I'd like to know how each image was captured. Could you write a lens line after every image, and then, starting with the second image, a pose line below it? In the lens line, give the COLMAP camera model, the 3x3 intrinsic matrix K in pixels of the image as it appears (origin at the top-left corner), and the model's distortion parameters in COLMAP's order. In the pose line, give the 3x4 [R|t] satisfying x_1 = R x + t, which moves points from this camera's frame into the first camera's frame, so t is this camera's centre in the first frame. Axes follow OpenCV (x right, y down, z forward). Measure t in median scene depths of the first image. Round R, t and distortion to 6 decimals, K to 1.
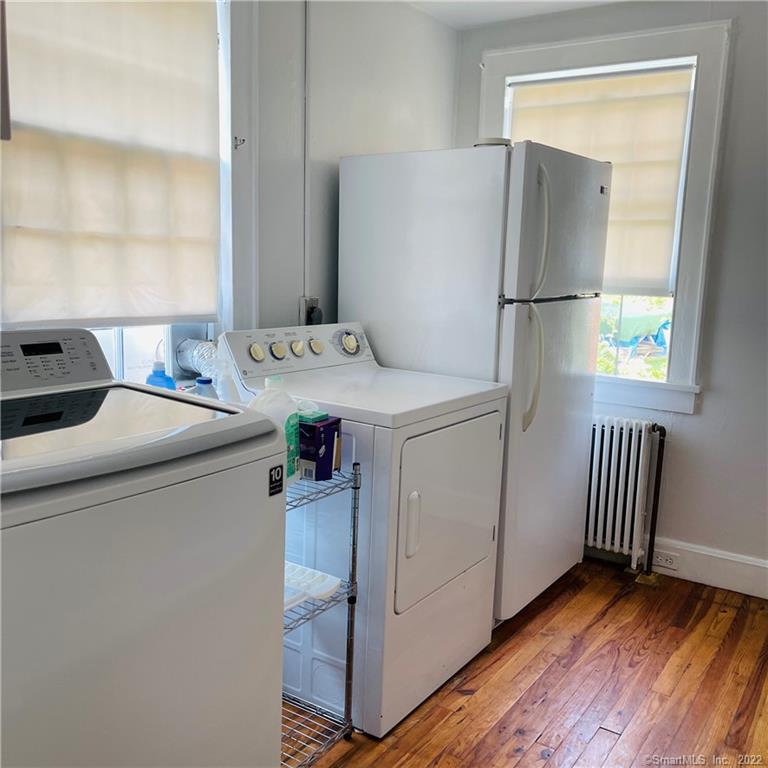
lens RADIAL K [[775.5, 0, 383.2], [0, 775.5, 384.8], [0, 0, 1]] dist [0.001542, 0.000000]
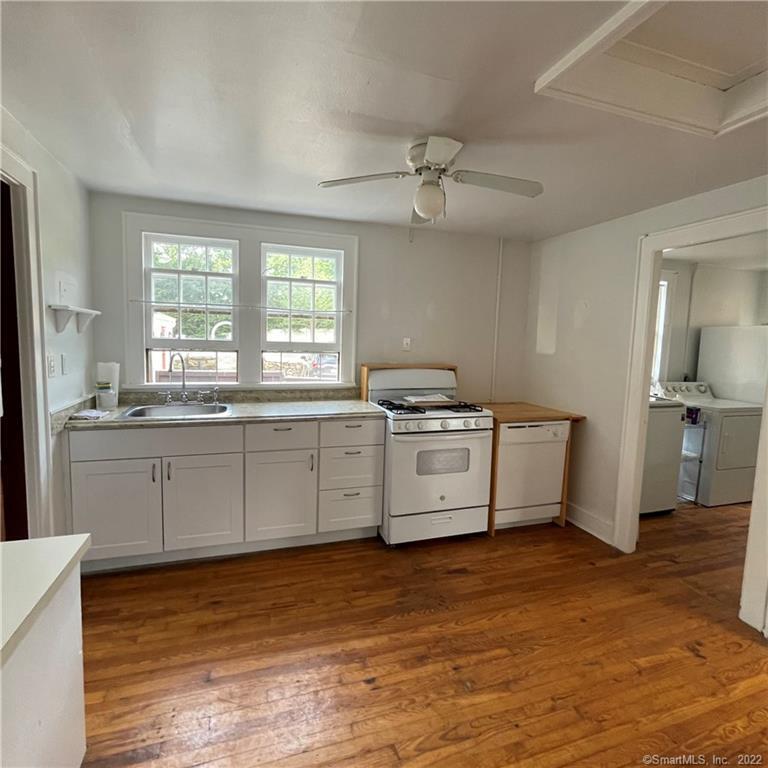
lens RADIAL K [[415.5, 0, 384.5], [0, 415.5, 383.8], [0, 0, 1]] dist [-0.007063, 0.004092]
pose [[0.782961, 0.056248, -0.619522, -0.018206], [-0.096414, 0.994842, -0.031526, 0.118763], [0.614553, 0.084414, 0.784346, -1.237230]]
